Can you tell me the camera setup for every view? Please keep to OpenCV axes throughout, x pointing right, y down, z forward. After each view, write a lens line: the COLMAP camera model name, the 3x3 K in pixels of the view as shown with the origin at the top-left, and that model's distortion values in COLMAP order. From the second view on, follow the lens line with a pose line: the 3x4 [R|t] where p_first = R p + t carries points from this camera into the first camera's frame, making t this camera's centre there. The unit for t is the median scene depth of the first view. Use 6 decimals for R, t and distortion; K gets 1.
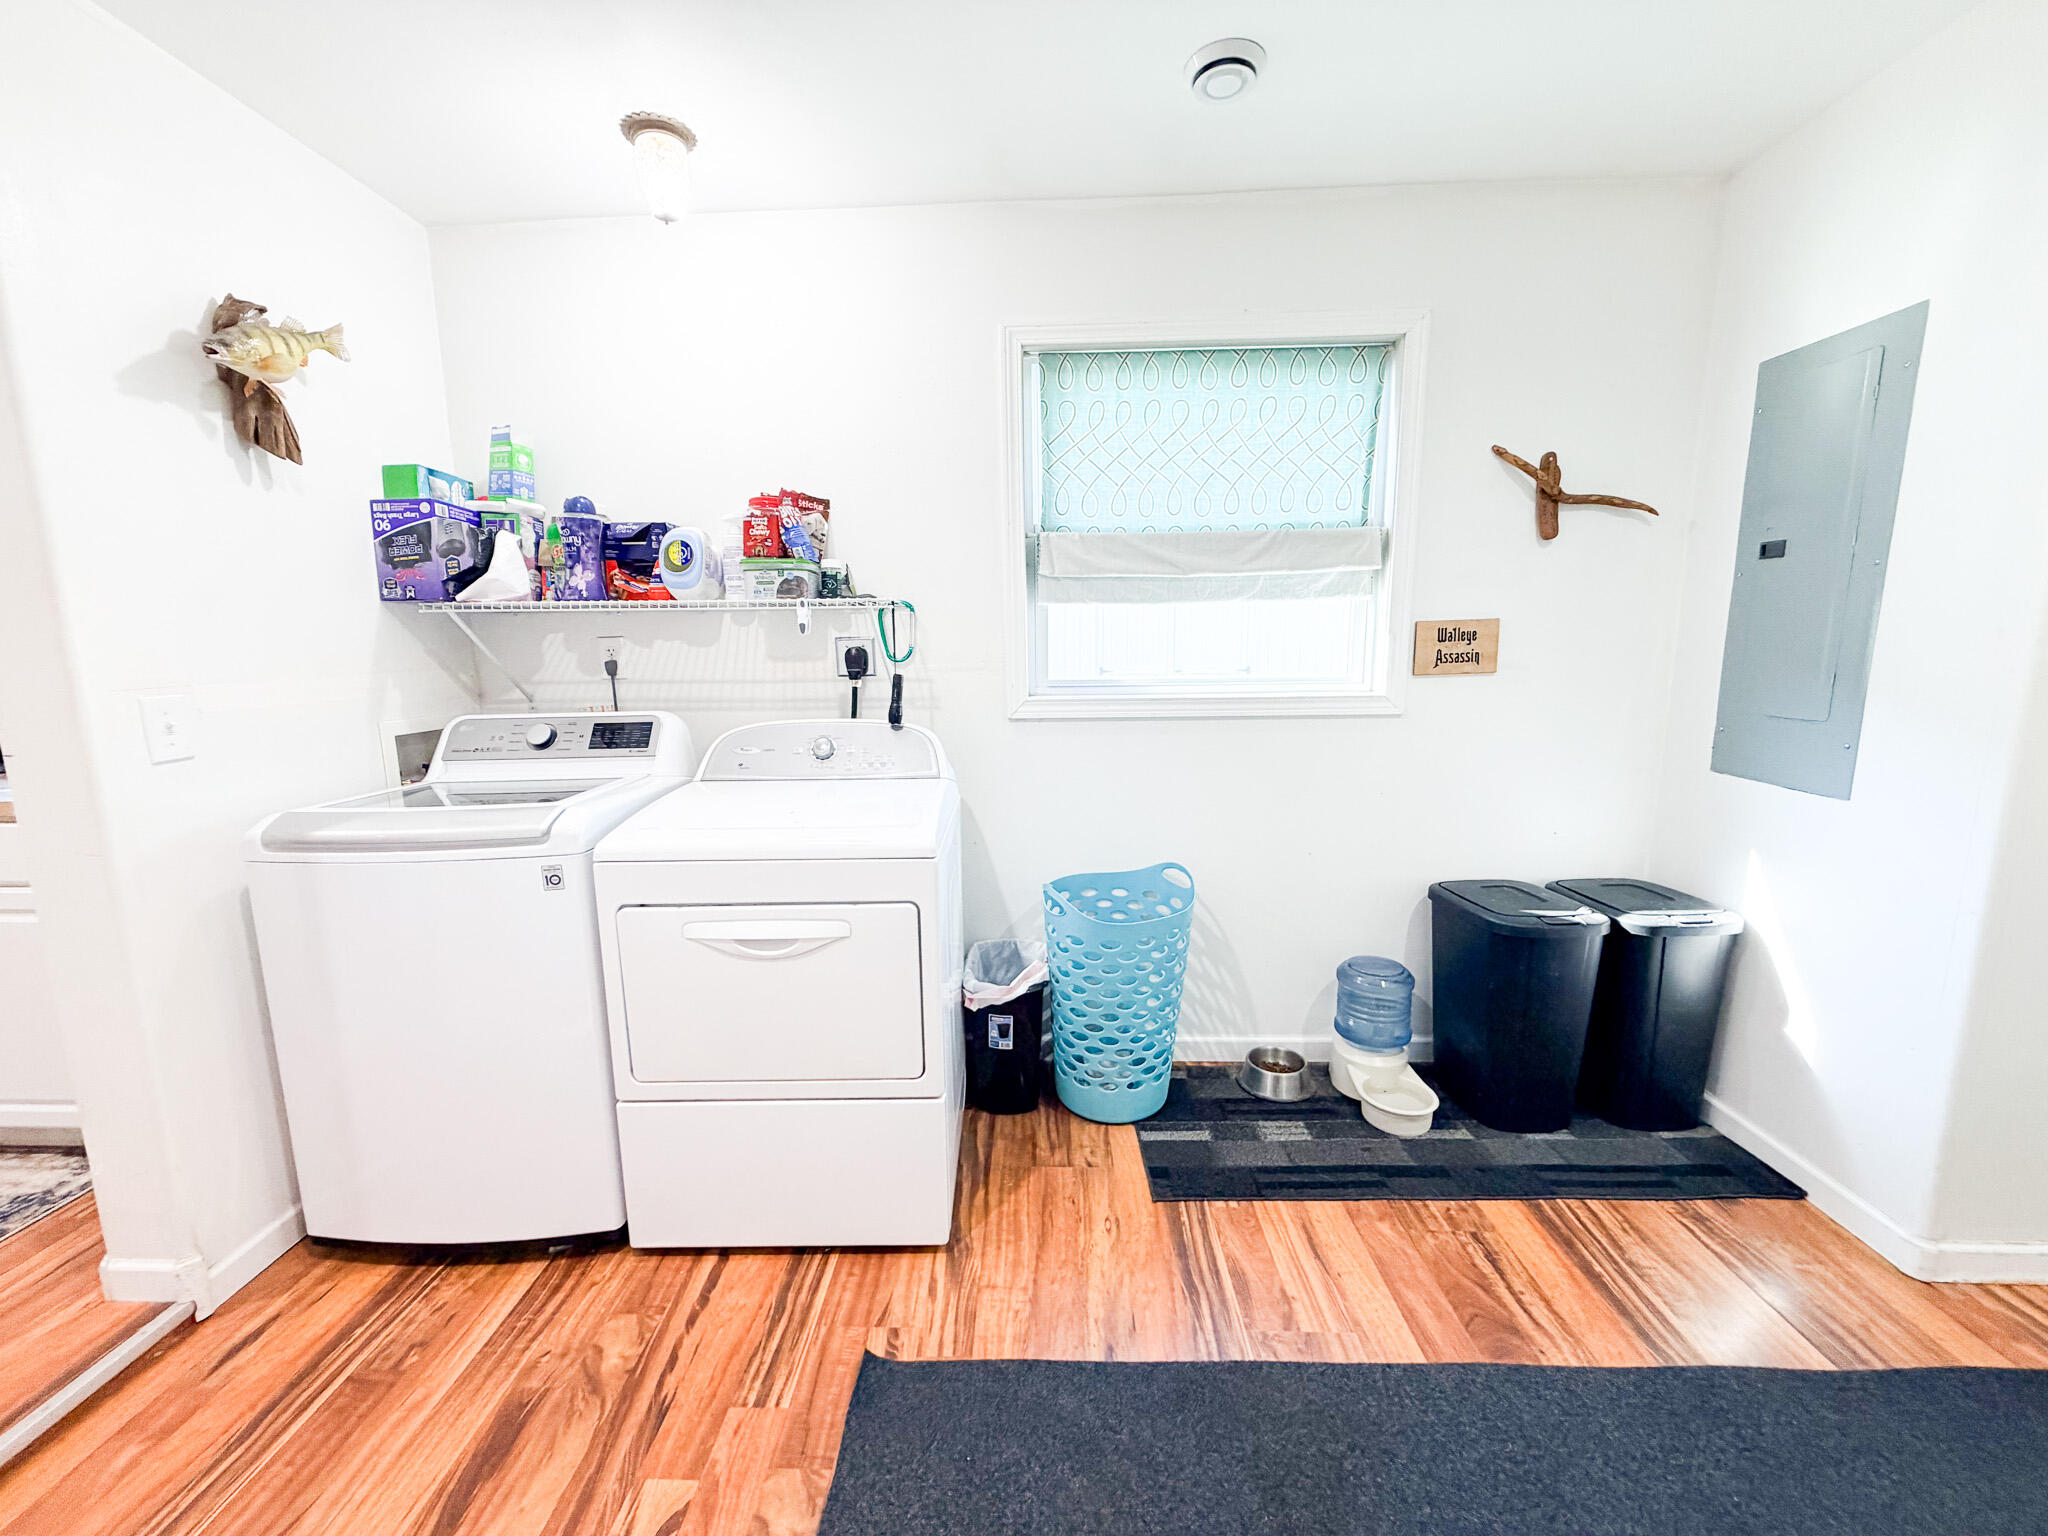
lens RADIAL K [[807.3, 0, 1018.2], [0, 807.3, 771.2], [0, 0, 1]] dist [-0.000607, -0.000122]
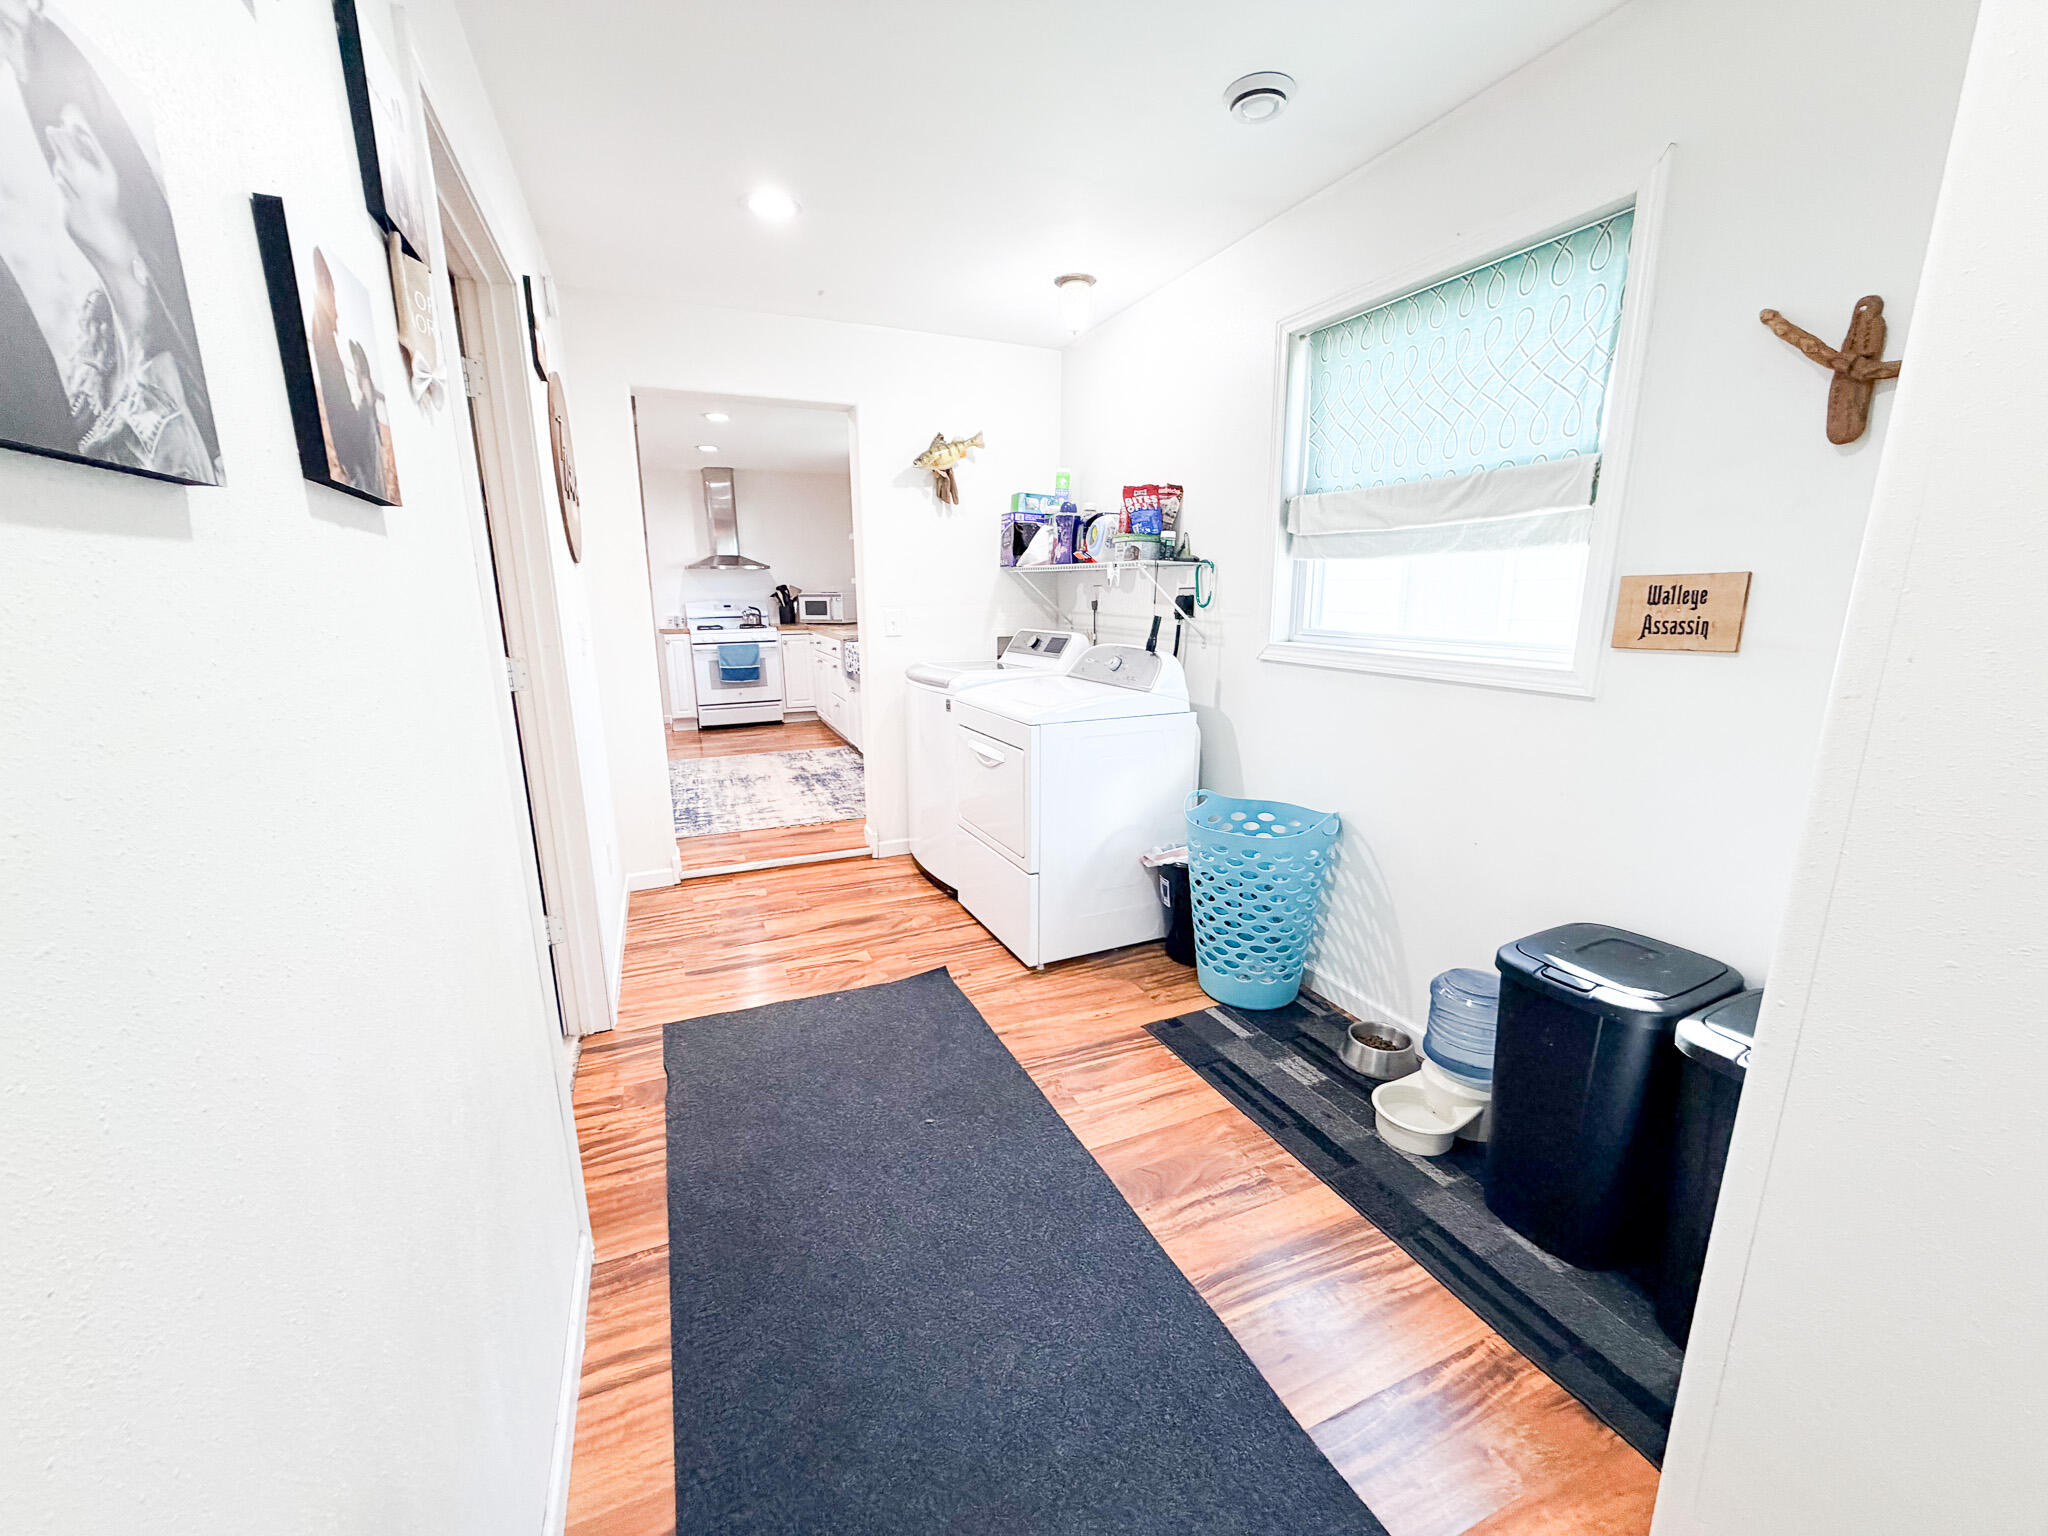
lens RADIAL K [[812.4, 0, 1019.7], [0, 812.4, 772.5], [0, 0, 1]] dist [-0.000749, 0.000465]
pose [[0.429584, 0.211542, -0.877900, 1.011880], [-0.146149, 0.975645, 0.163579, -0.050935], [0.891122, 0.058033, 0.450038, 0.175475]]
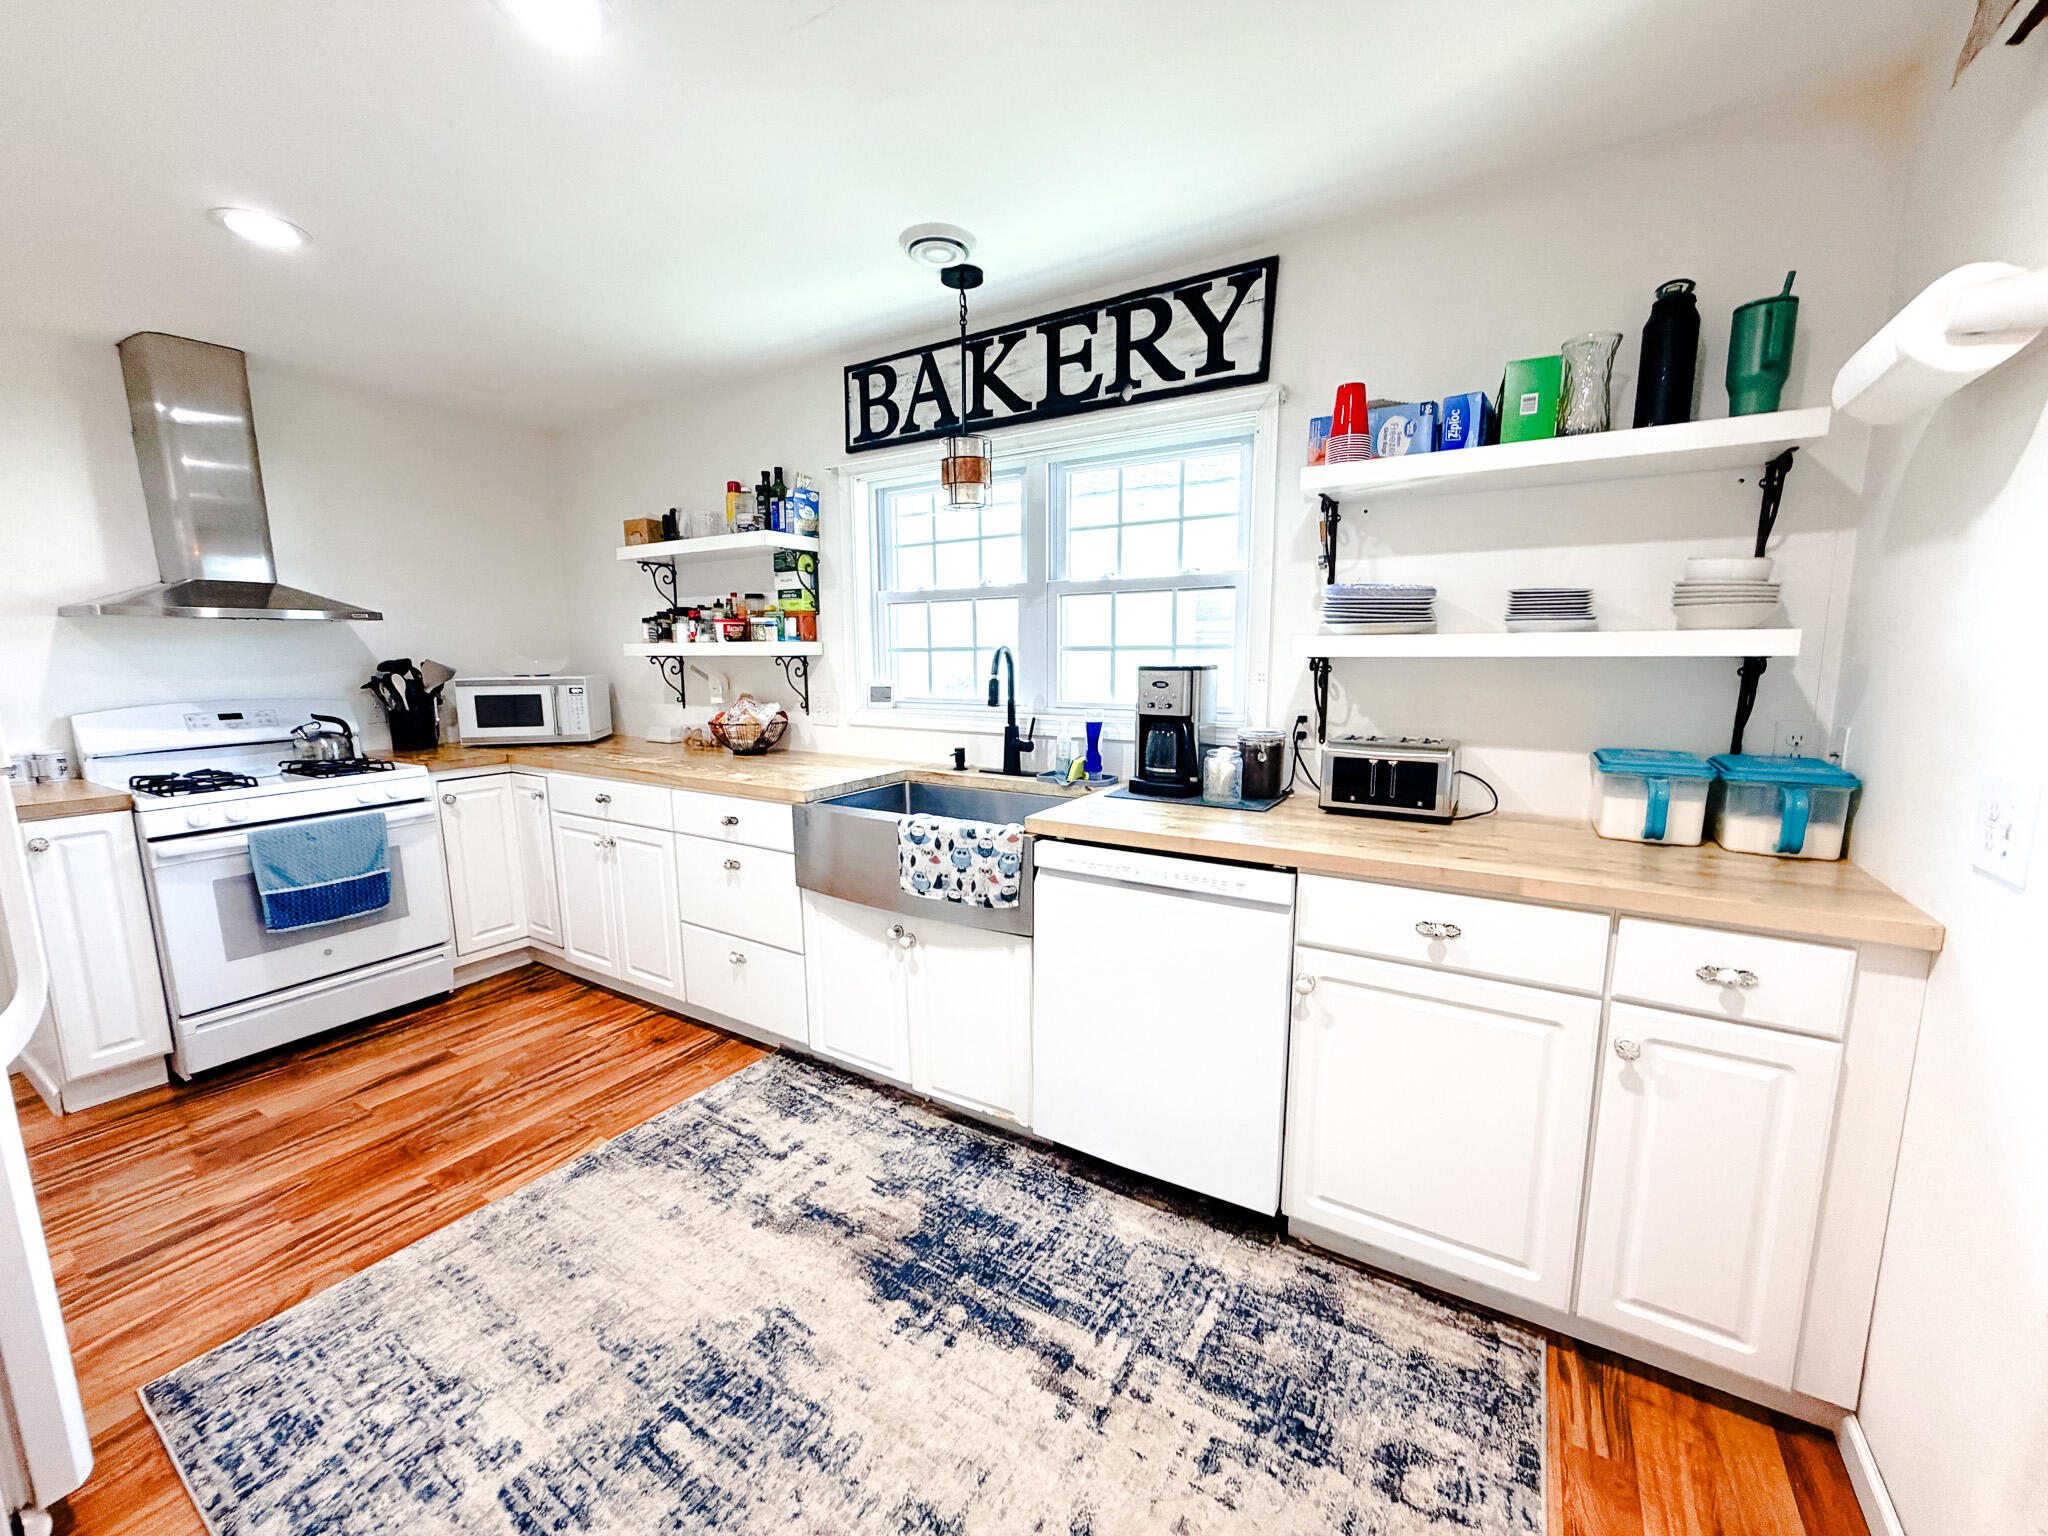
lens RADIAL K [[812.4, 0, 1019.7], [0, 812.4, 772.5], [0, 0, 1]] dist [-0.000749, 0.000465]
pose [[0.868160, 0.082340, -0.489406, -1.073465], [-0.084205, 0.996281, 0.018248, -0.033519], [0.489088, 0.025368, 0.871865, 0.066175]]
